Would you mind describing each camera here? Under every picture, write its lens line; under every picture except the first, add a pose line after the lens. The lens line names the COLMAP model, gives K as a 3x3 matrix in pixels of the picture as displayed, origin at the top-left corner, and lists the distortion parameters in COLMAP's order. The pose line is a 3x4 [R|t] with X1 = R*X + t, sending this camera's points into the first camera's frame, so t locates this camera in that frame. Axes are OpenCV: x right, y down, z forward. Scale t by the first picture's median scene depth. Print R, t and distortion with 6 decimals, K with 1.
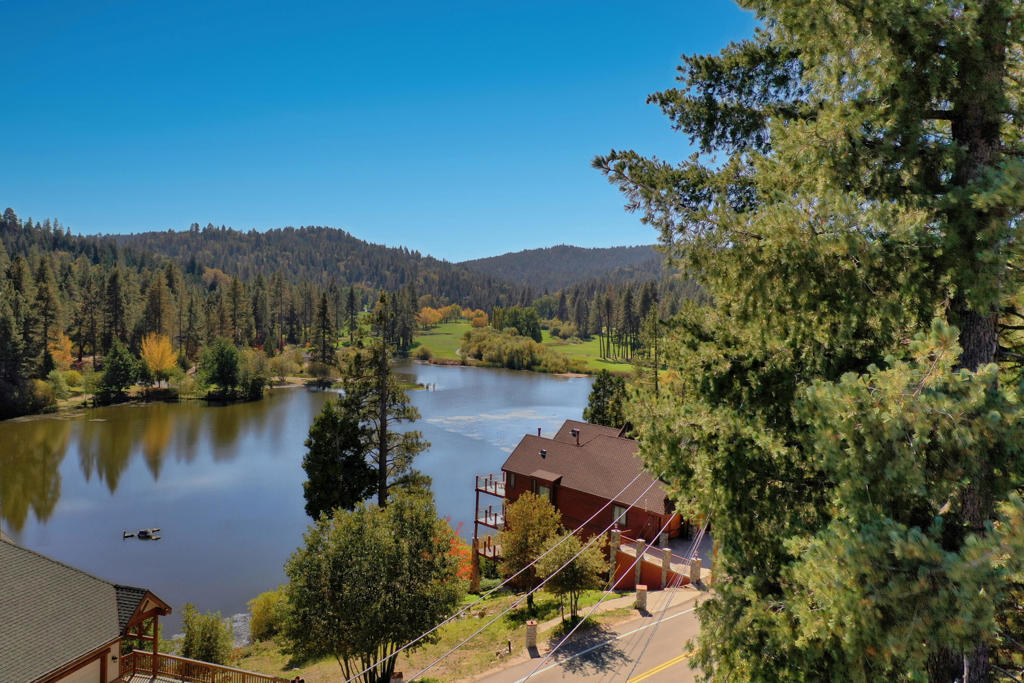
lens RADIAL K [[812.9, 0, 512.0], [0, 812.9, 341.5], [0, 0, 1]] dist [-0.002837, -0.008051]
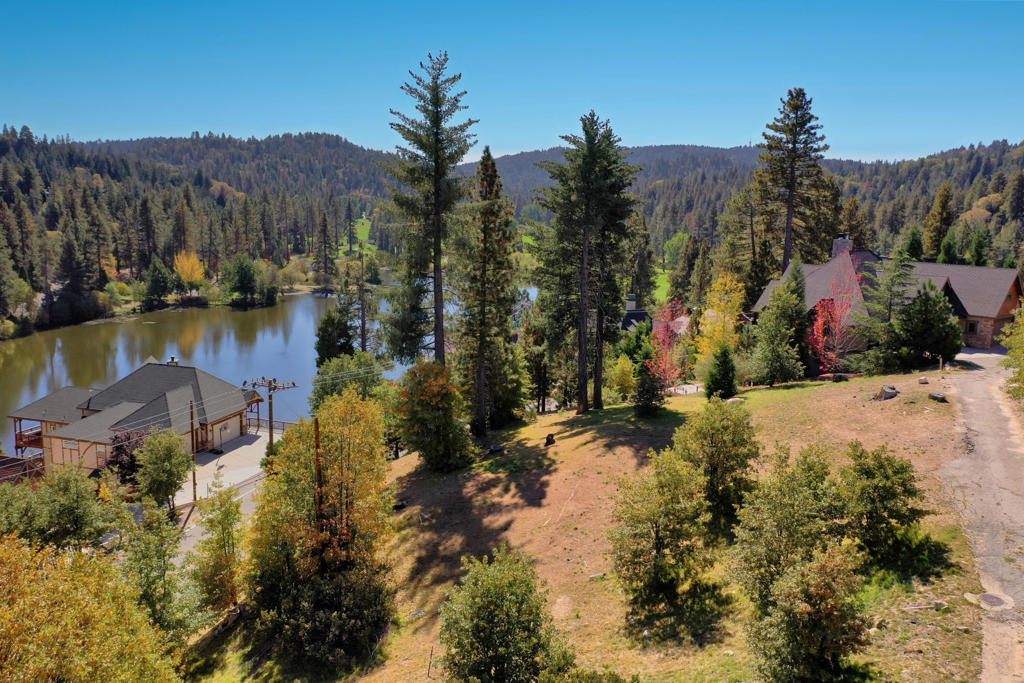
lens RADIAL K [[812.9, 0, 512.0], [0, 812.9, 341.5], [0, 0, 1]] dist [-0.002837, -0.008051]
pose [[0.999956, -0.008165, -0.004658, 0.040083], [0.008672, 0.992485, 0.122062, -0.015645], [0.003627, -0.122097, 0.992512, -0.168957]]
